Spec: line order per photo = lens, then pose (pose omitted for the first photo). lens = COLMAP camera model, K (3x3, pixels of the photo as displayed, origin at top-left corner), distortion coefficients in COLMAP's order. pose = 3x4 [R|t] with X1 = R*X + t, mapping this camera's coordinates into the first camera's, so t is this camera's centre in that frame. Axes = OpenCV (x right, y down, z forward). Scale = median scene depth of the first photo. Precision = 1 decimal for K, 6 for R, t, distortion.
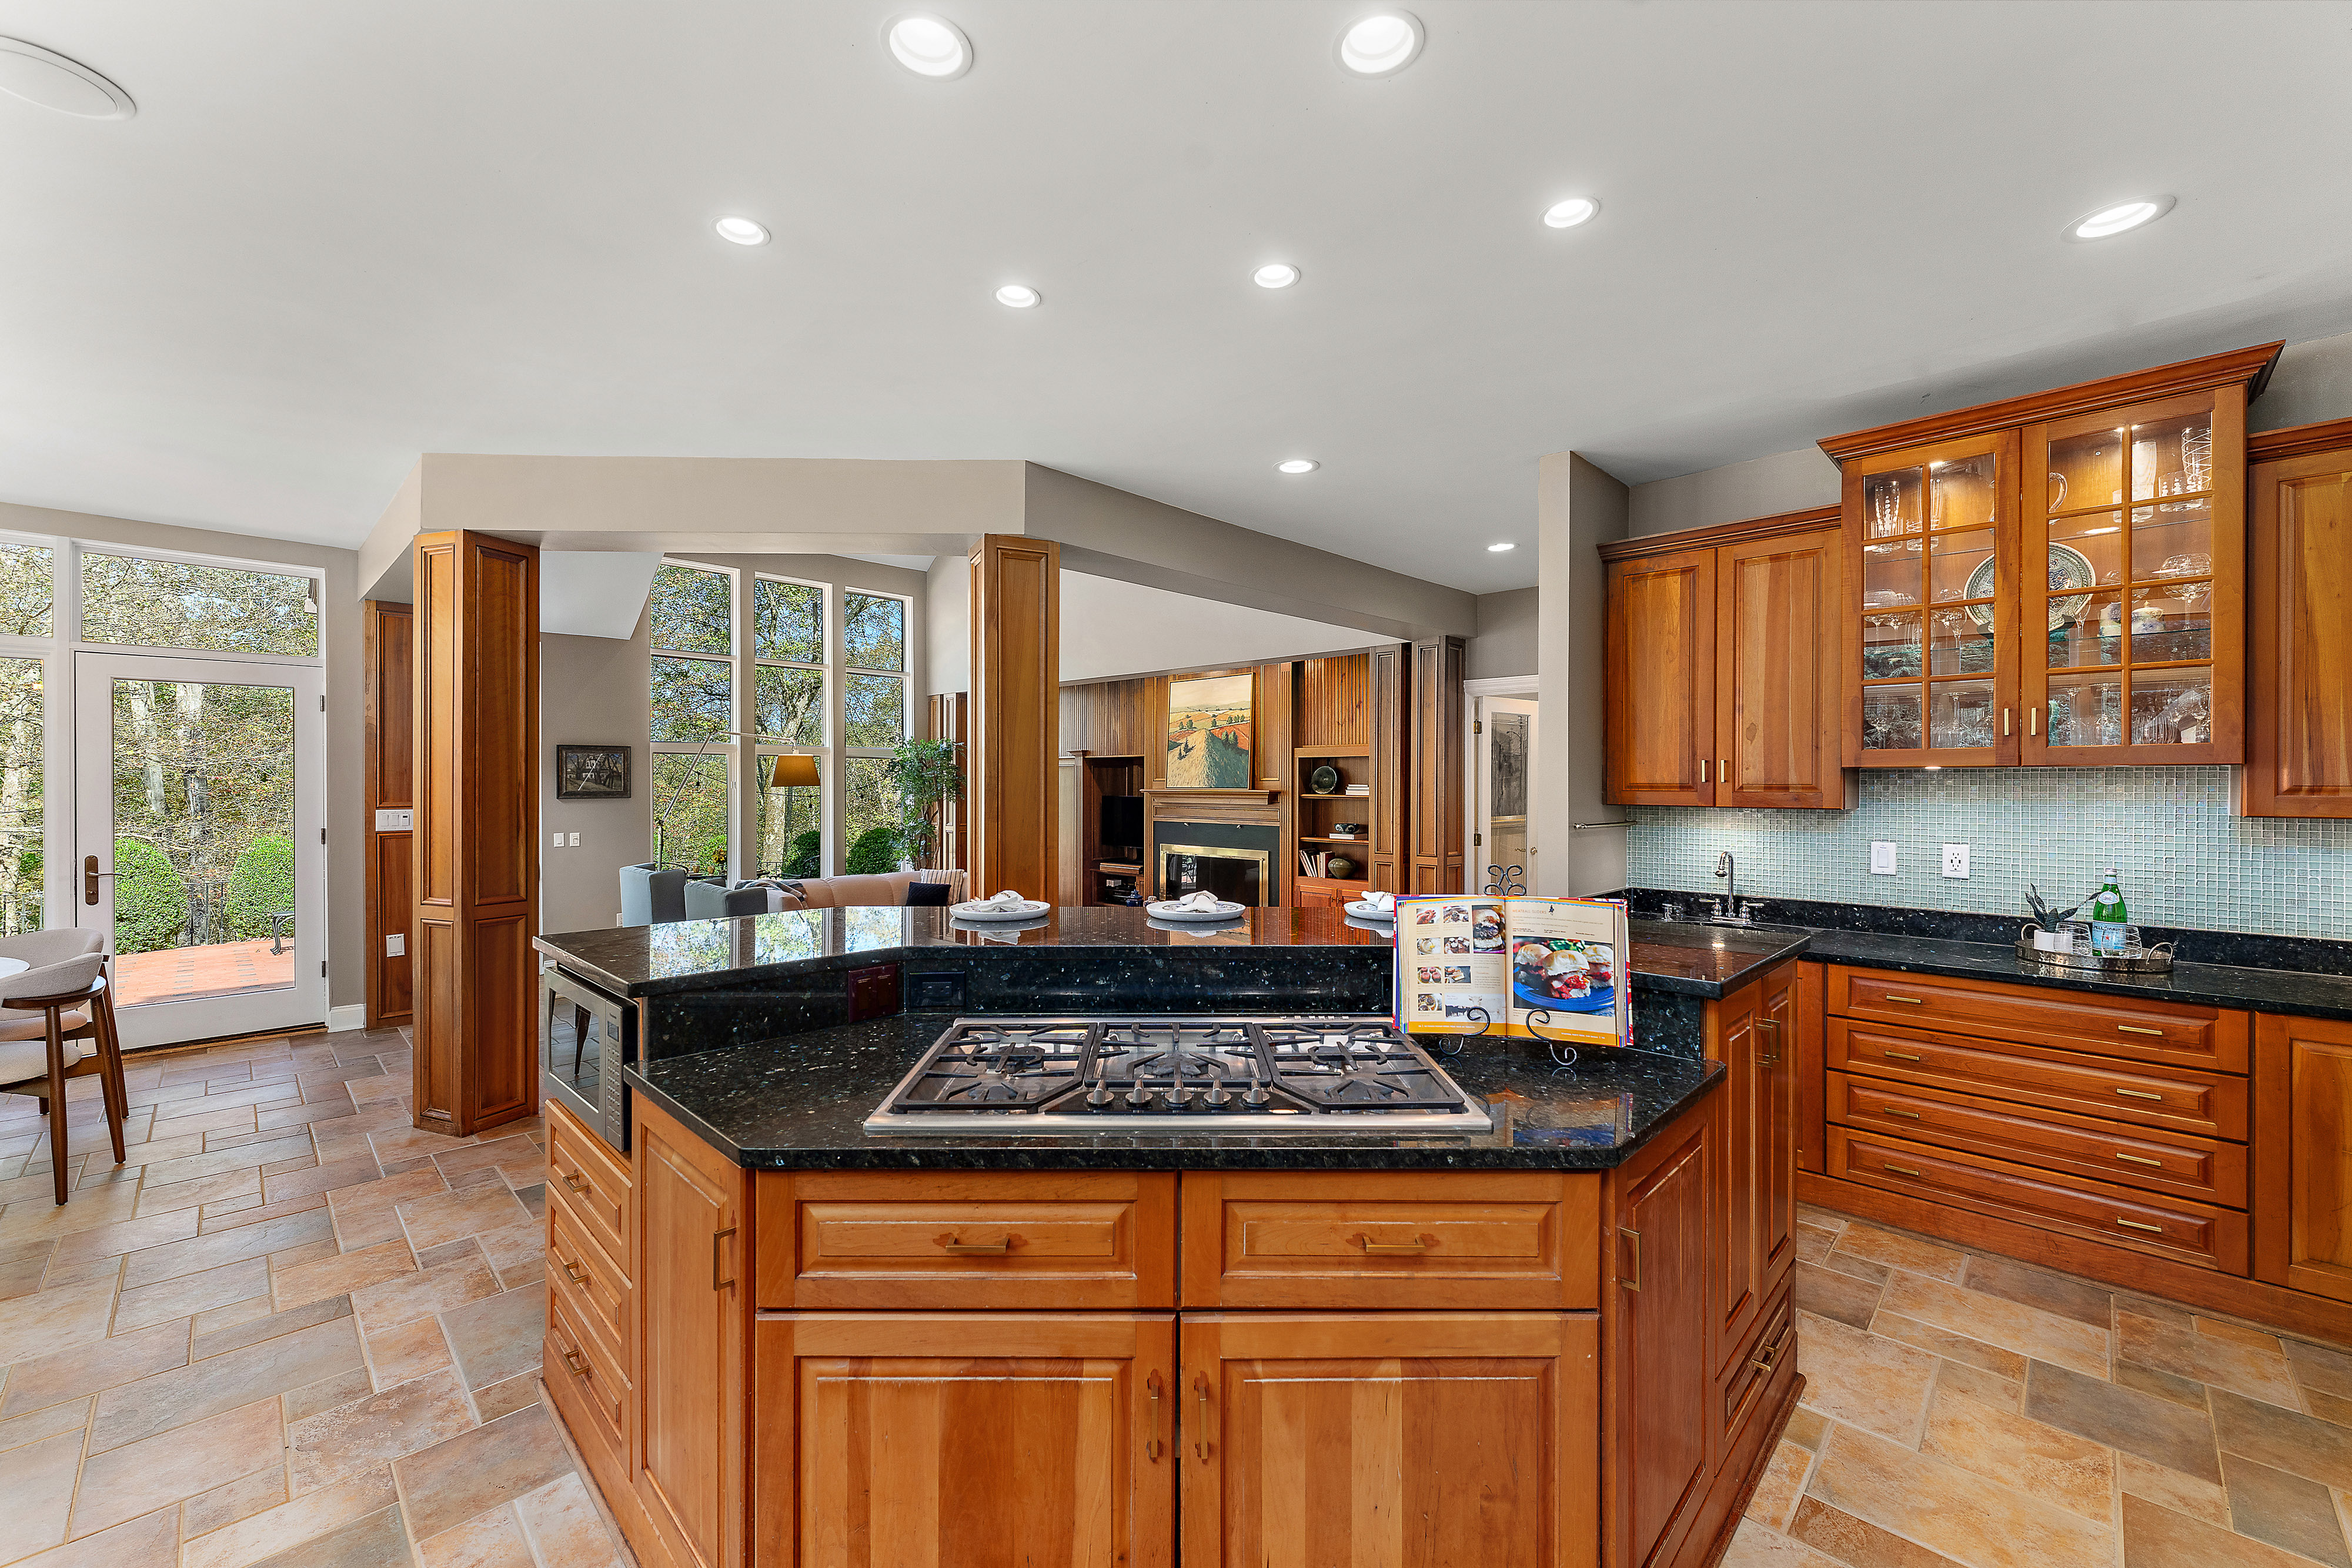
lens RADIAL K [[944.6, 0, 1180.4], [0, 944.6, 785.4], [0, 0, 1]] dist [-0.001686, -0.000228]
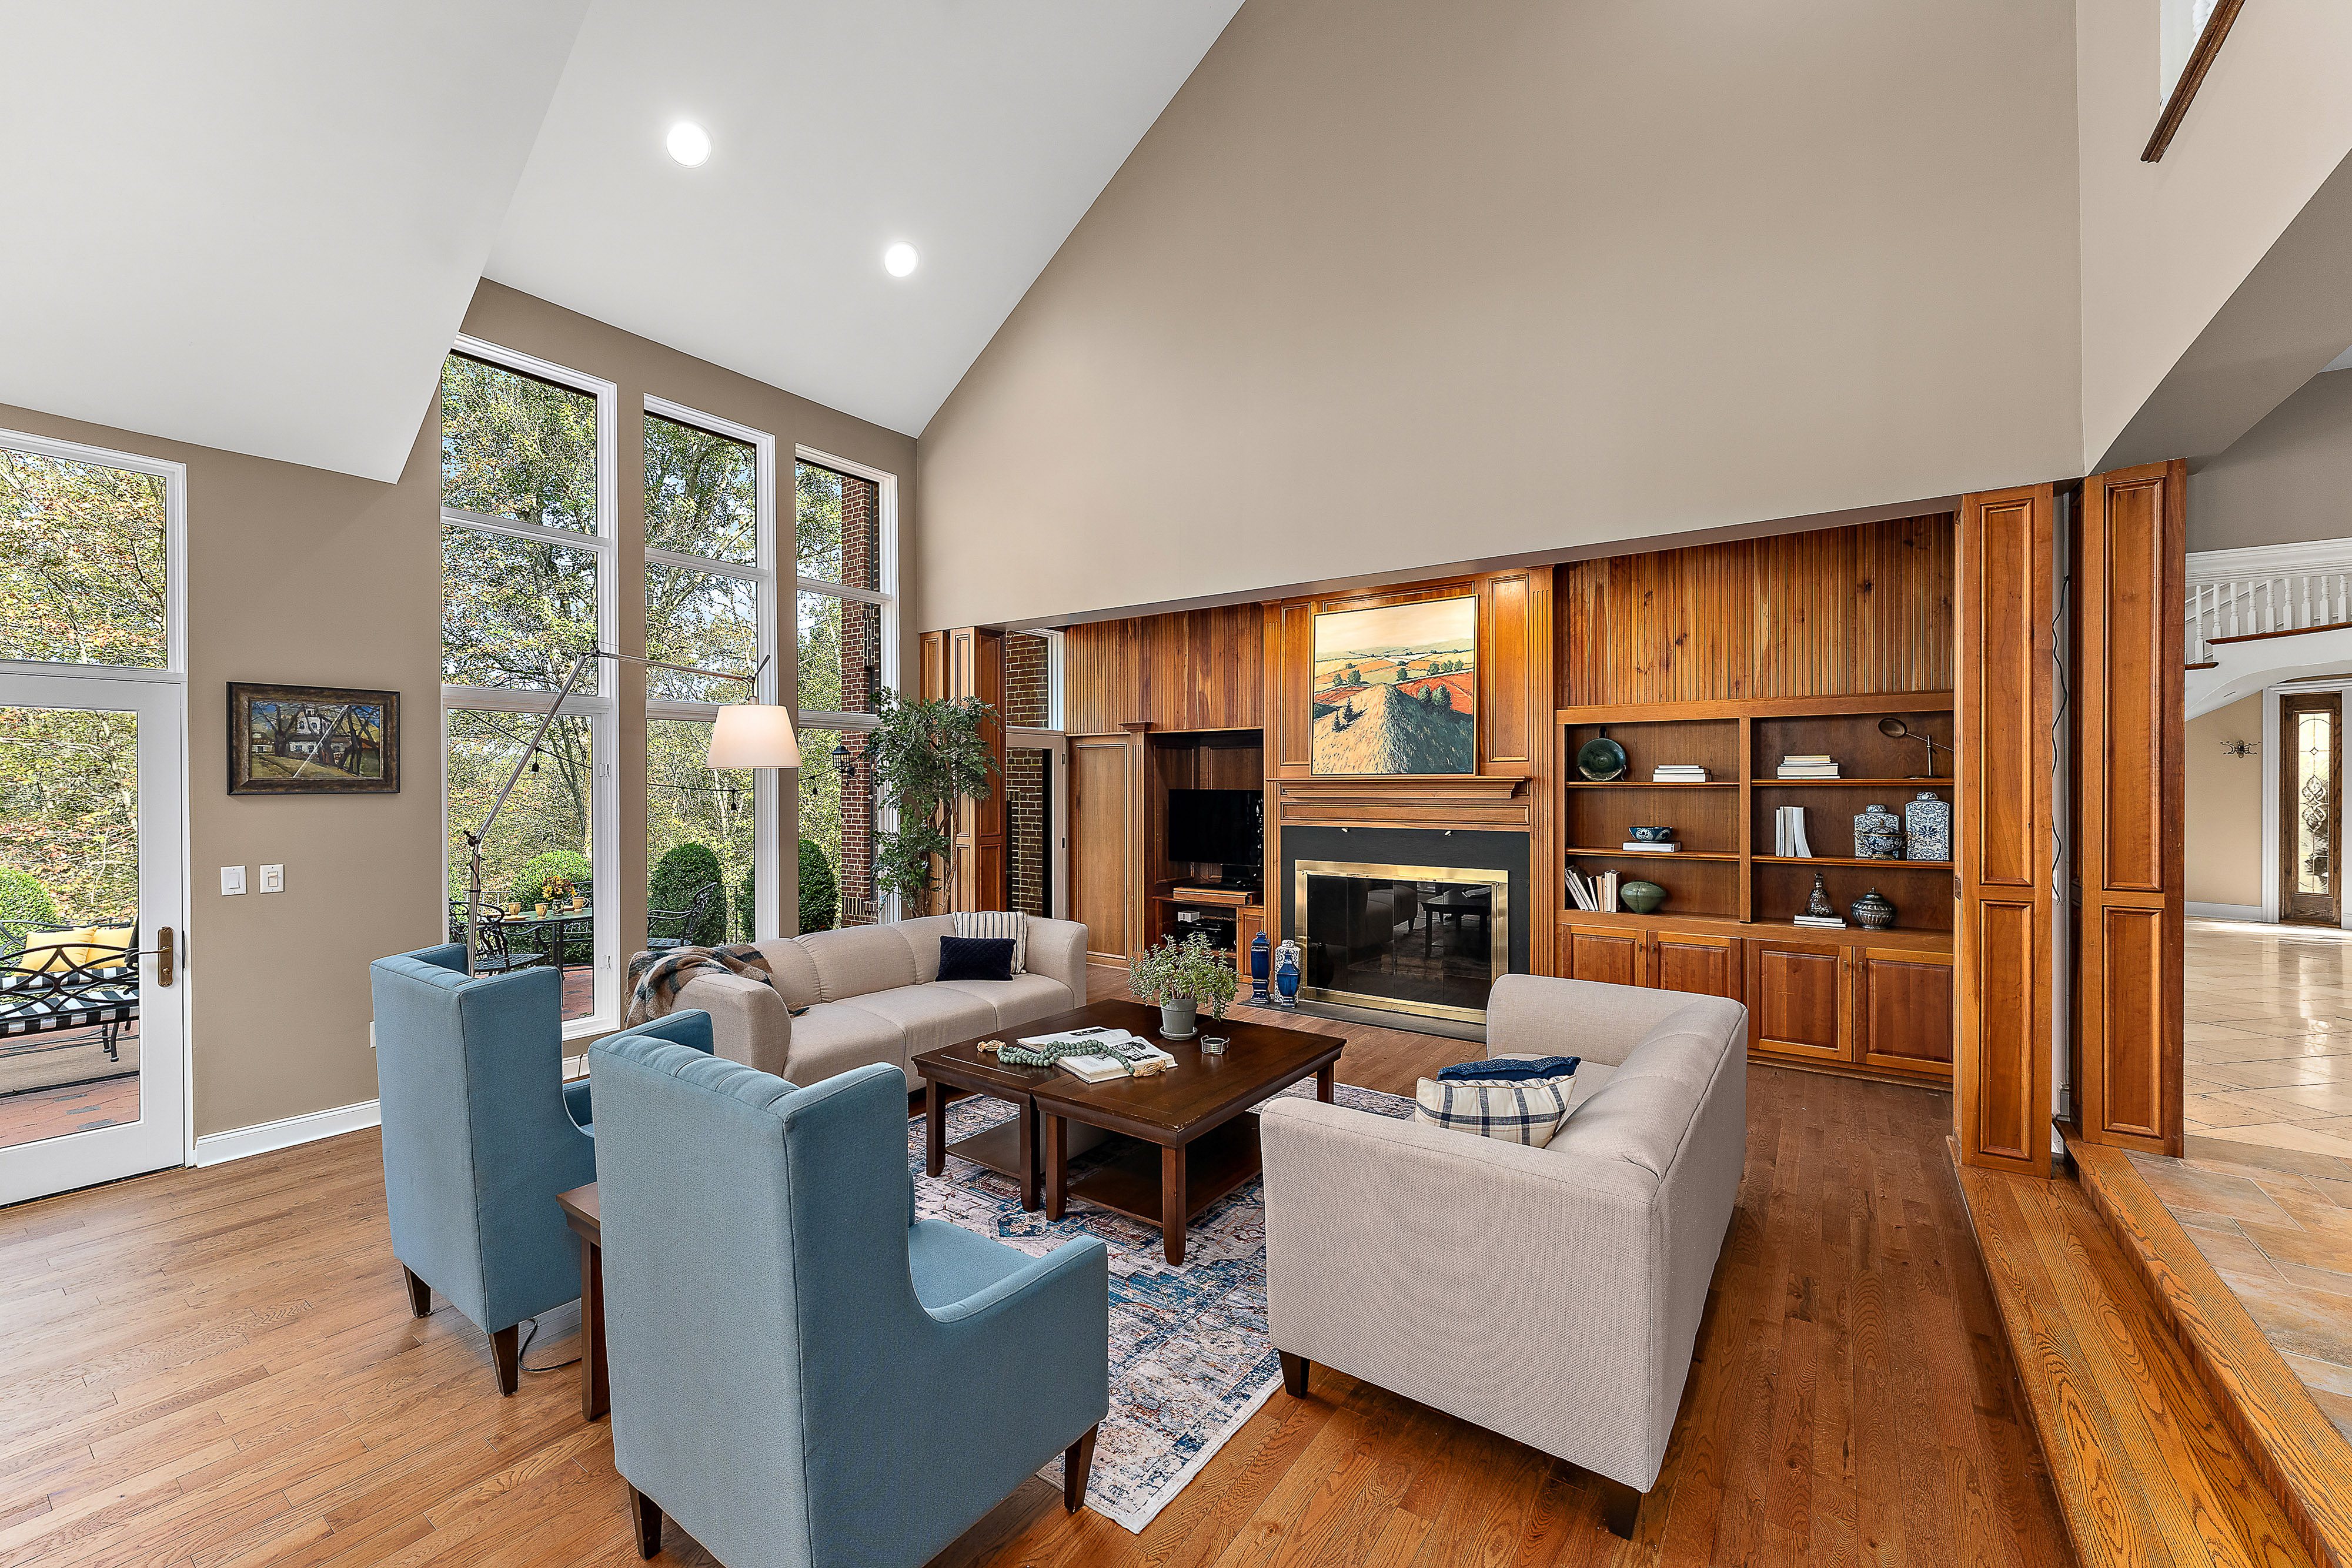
lens RADIAL K [[944.6, 0, 1178.7], [0, 944.6, 787.1], [0, 0, 1]] dist [-0.001686, -0.000228]
pose [[0.987003, -0.004982, 0.160622, -0.225154], [0.004830, 0.999987, 0.001338, 0.010239], [-0.160627, -0.000545, 0.987015, 0.388061]]
